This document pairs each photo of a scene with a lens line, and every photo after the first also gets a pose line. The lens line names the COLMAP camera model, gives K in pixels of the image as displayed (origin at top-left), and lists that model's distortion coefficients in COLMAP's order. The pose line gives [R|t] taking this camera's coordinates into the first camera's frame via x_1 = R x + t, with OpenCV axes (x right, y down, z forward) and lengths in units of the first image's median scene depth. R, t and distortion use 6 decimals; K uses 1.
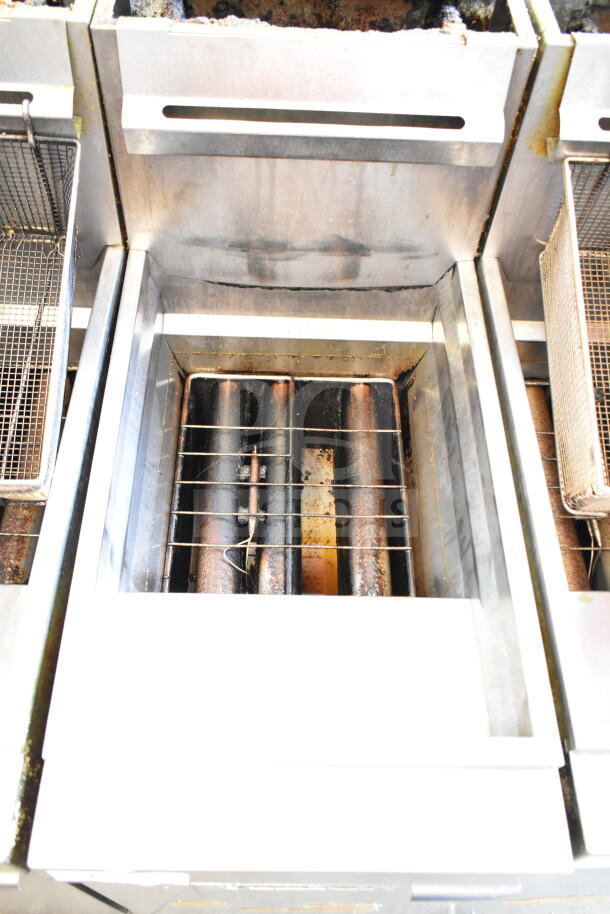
lens RADIAL K [[774.0, 0, 305.0], [0, 774.0, 457.0], [0, 0, 1]] dist [-0.025410, 0.009501]
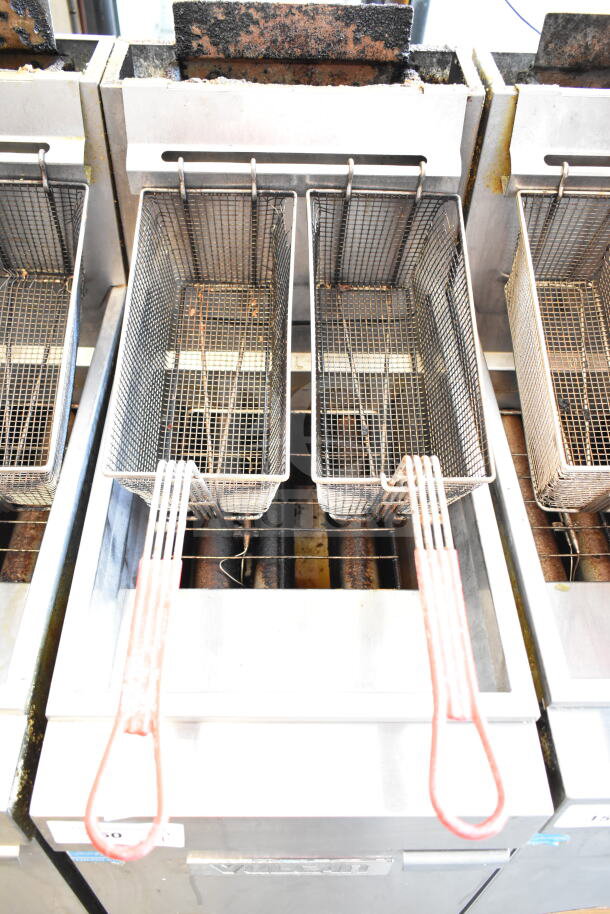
lens RADIAL K [[783.7, 0, 308.2], [0, 783.7, 458.1], [0, 0, 1]] dist [-0.010042, -0.008571]
pose [[0.999751, -0.021920, 0.004065, 0.016542], [0.022268, 0.990523, -0.135531, 0.145321], [-0.001055, 0.135588, 0.990765, -0.083753]]
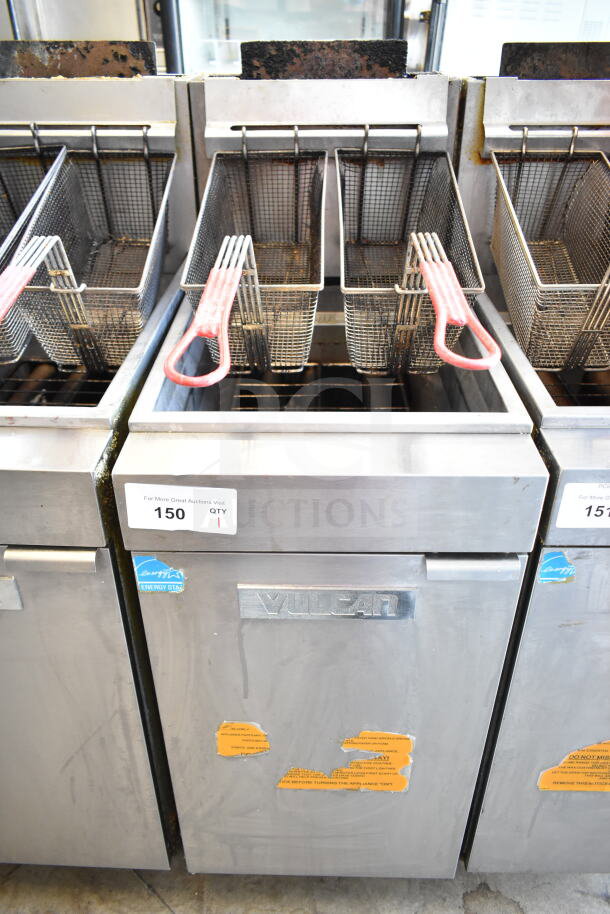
lens RADIAL K [[700.4, 0, 312.3], [0, 700.4, 455.6], [0, 0, 1]] dist [-0.000139, -0.000804]
pose [[0.998894, -0.036078, -0.030141, 0.003213], [0.020879, 0.914895, -0.403152, 0.696497], [0.042121, 0.402077, 0.914636, -0.042213]]
